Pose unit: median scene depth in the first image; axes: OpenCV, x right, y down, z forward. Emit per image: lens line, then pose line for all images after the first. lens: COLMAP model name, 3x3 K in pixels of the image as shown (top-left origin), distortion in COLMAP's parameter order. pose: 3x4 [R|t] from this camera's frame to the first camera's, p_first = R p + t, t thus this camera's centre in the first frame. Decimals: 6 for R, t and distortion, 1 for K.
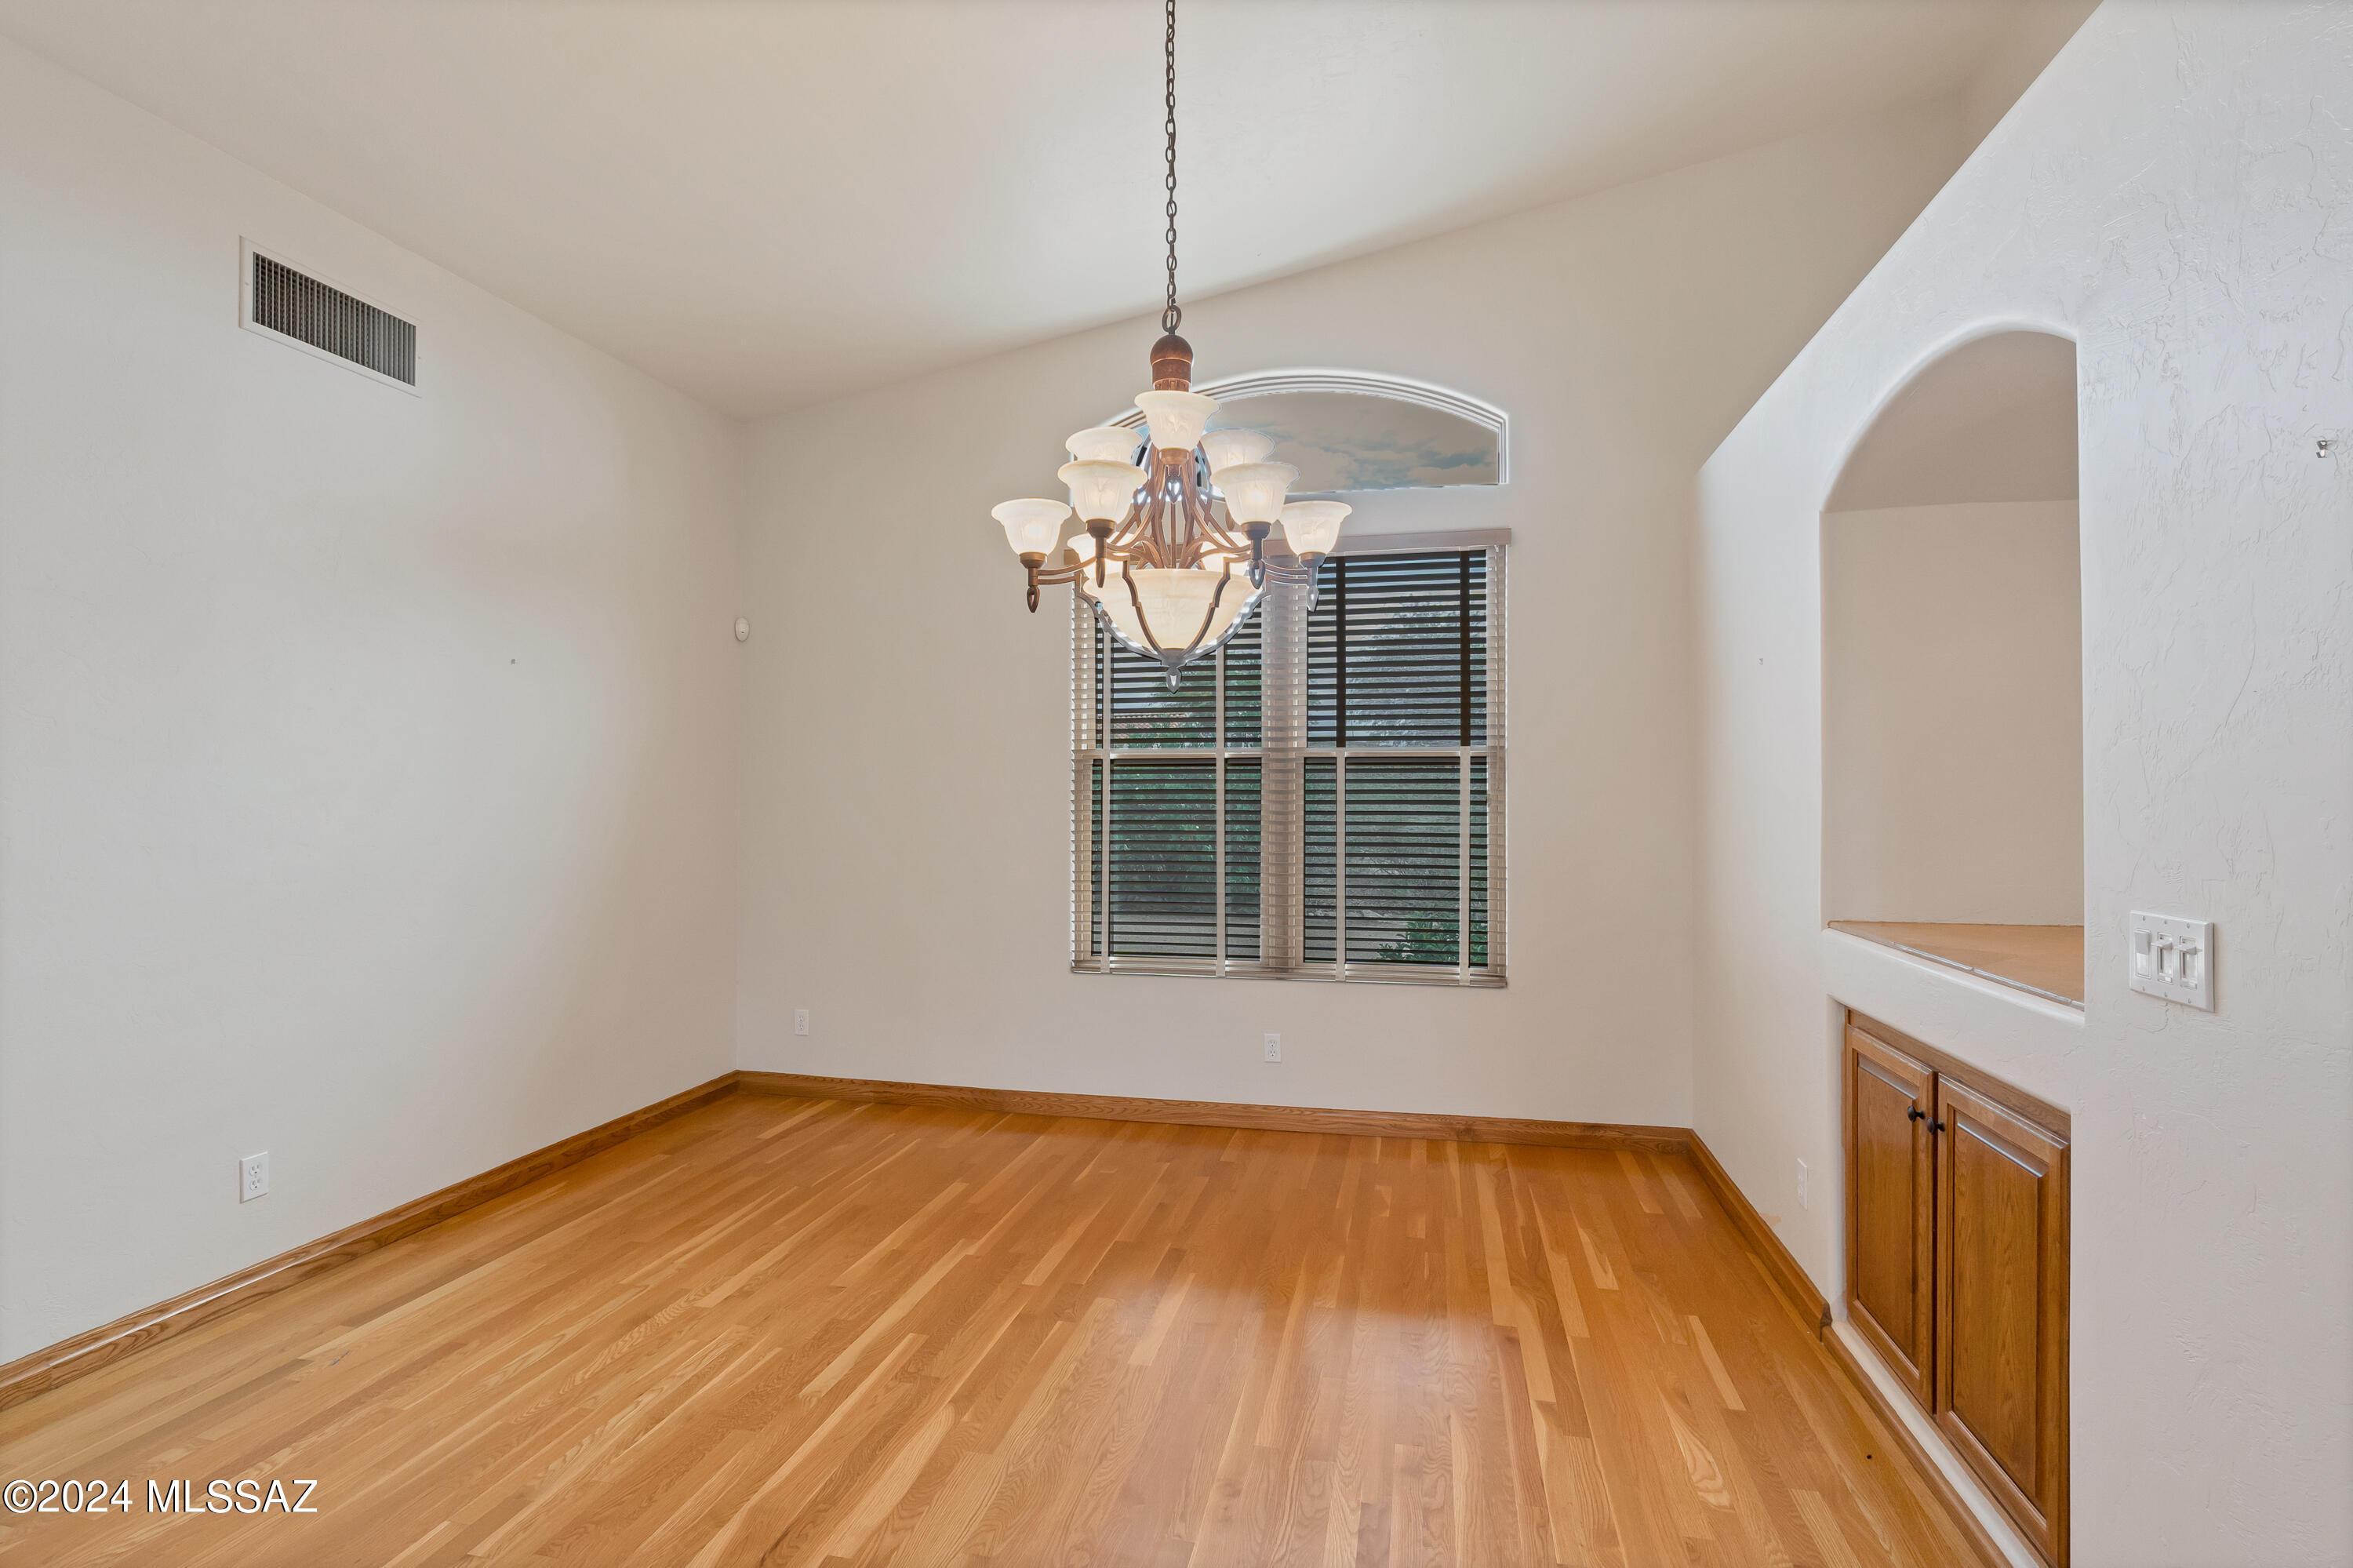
lens RADIAL K [[1124.2, 0, 1171.9], [0, 1124.2, 775.2], [0, 0, 1]] dist [0.000658, 0.000114]
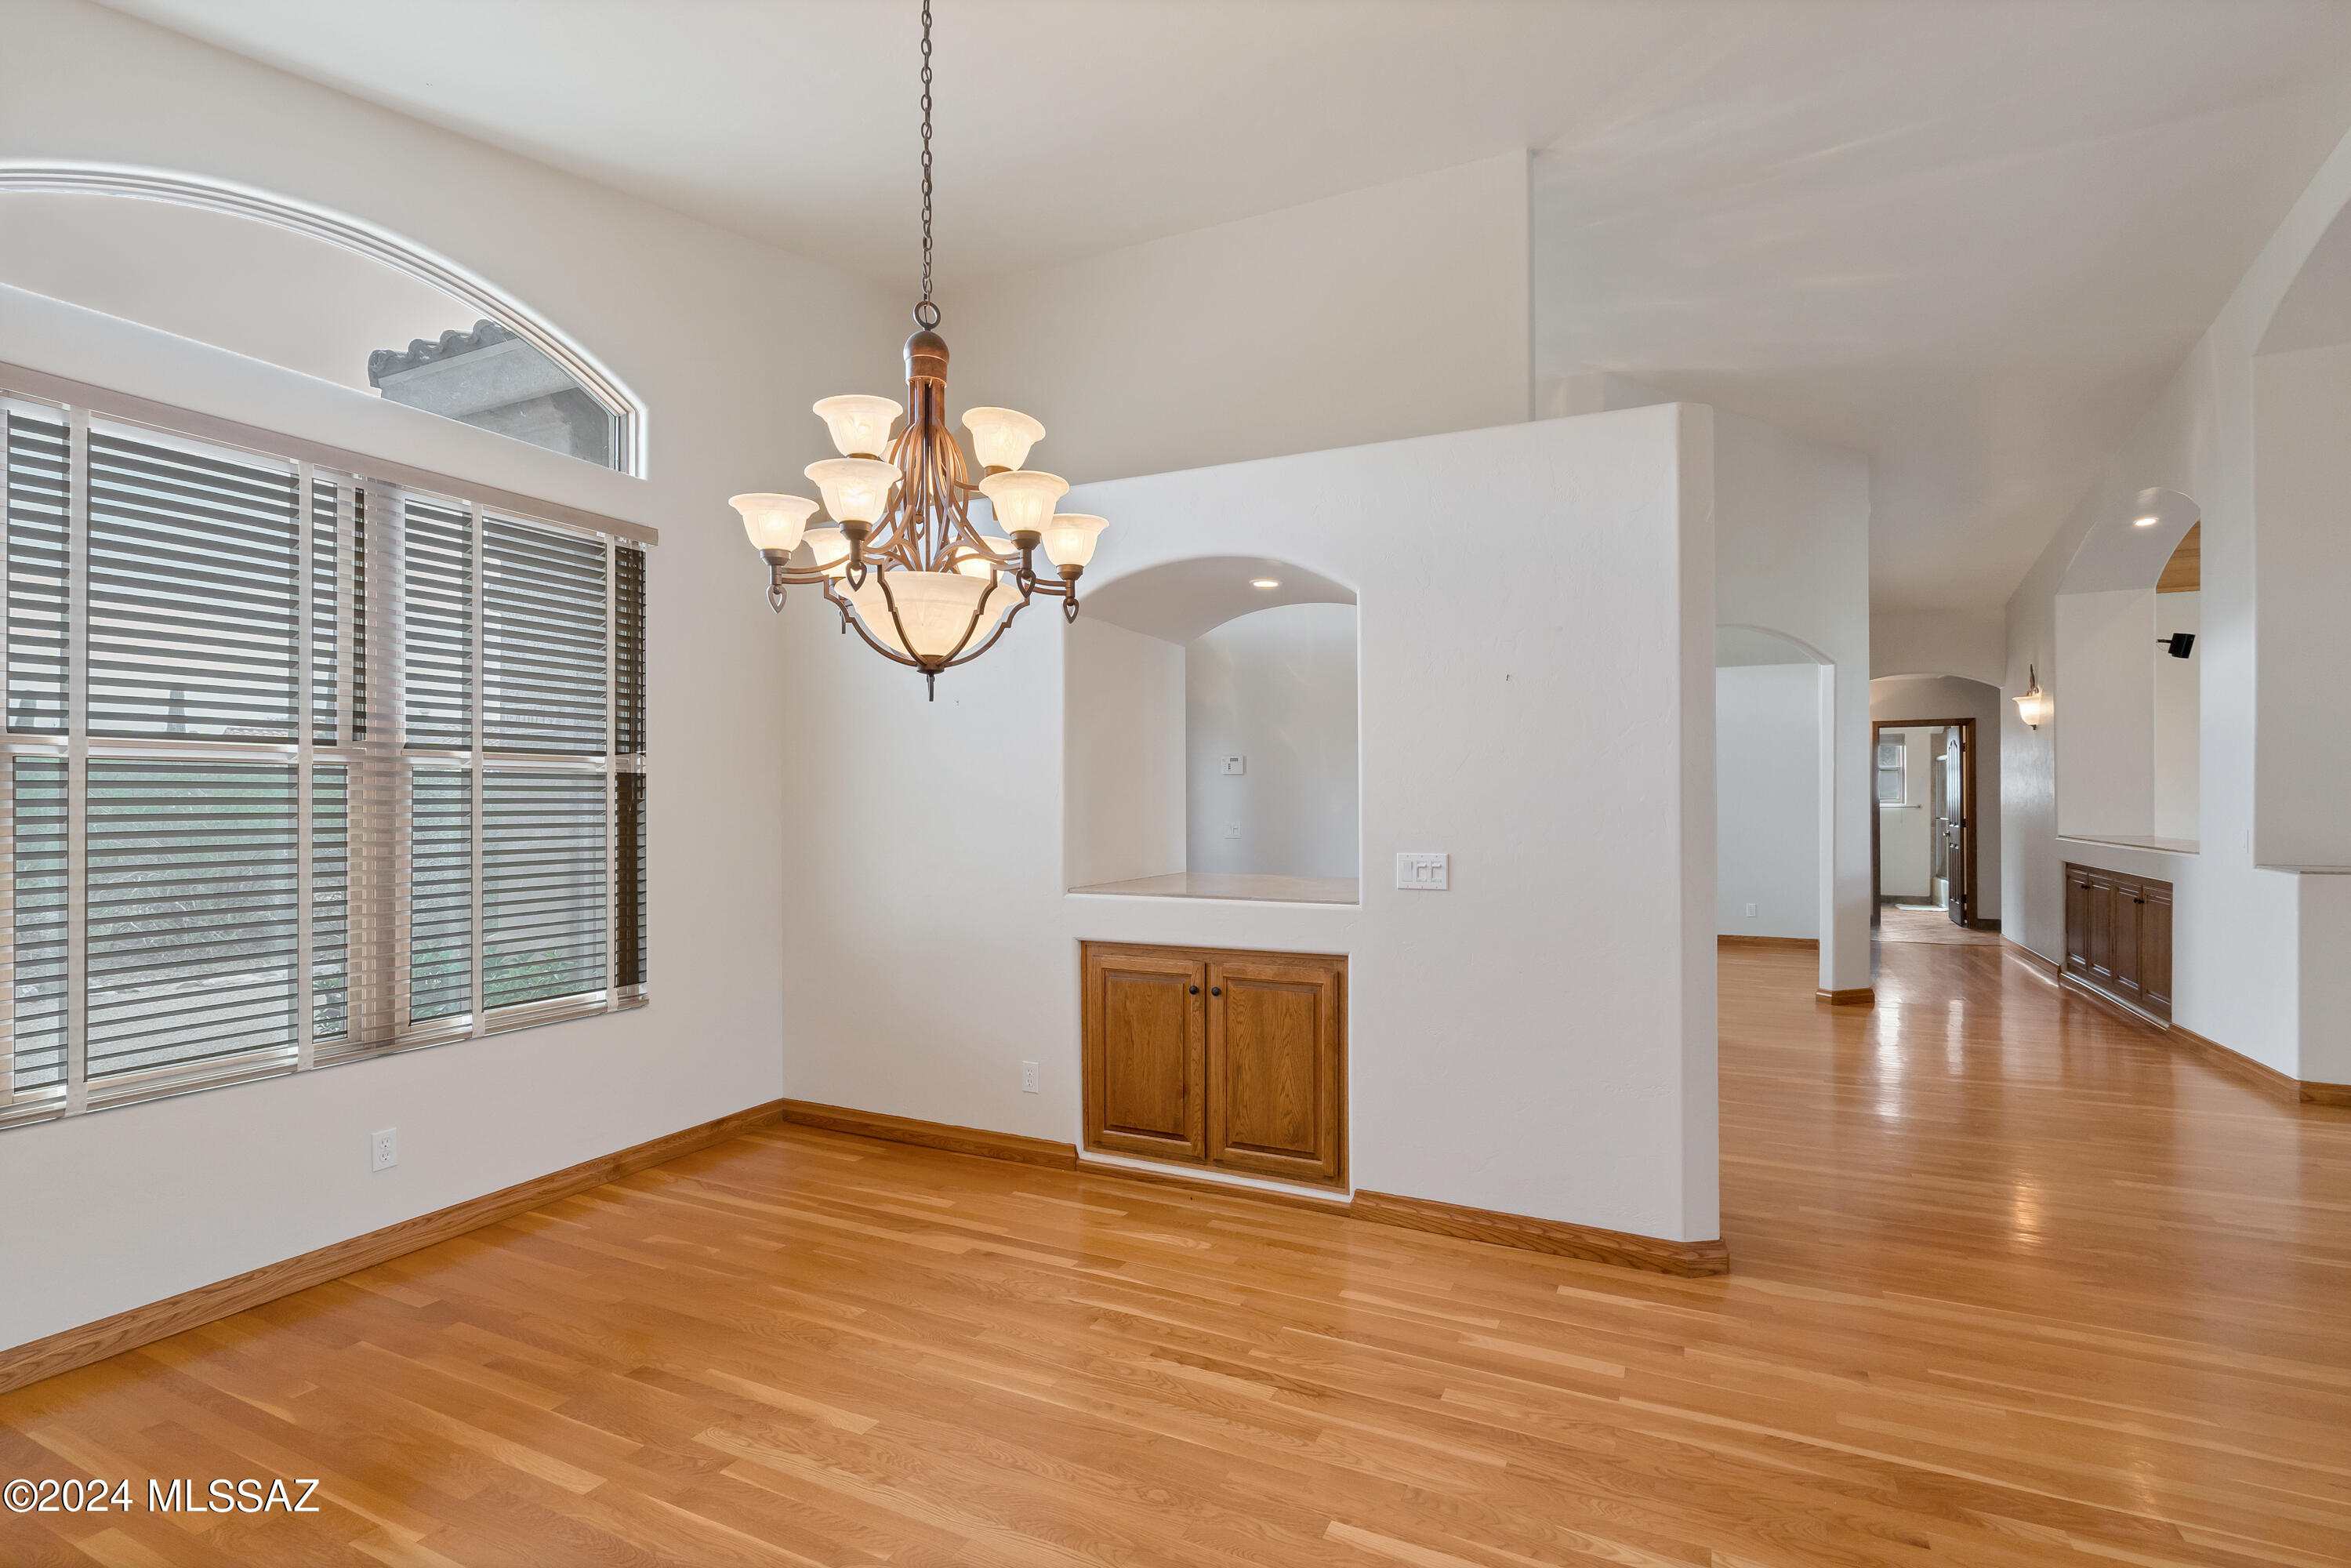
lens RADIAL K [[1148.5, 0, 1175.5], [0, 1148.5, 784.0], [0, 0, 1]] dist [-0.003458, -0.000503]
pose [[0.214667, 0.010555, 0.976630, -0.631776], [-0.013969, 0.999873, -0.007736, 0.001768], [-0.976587, -0.011982, 0.214788, 0.395639]]
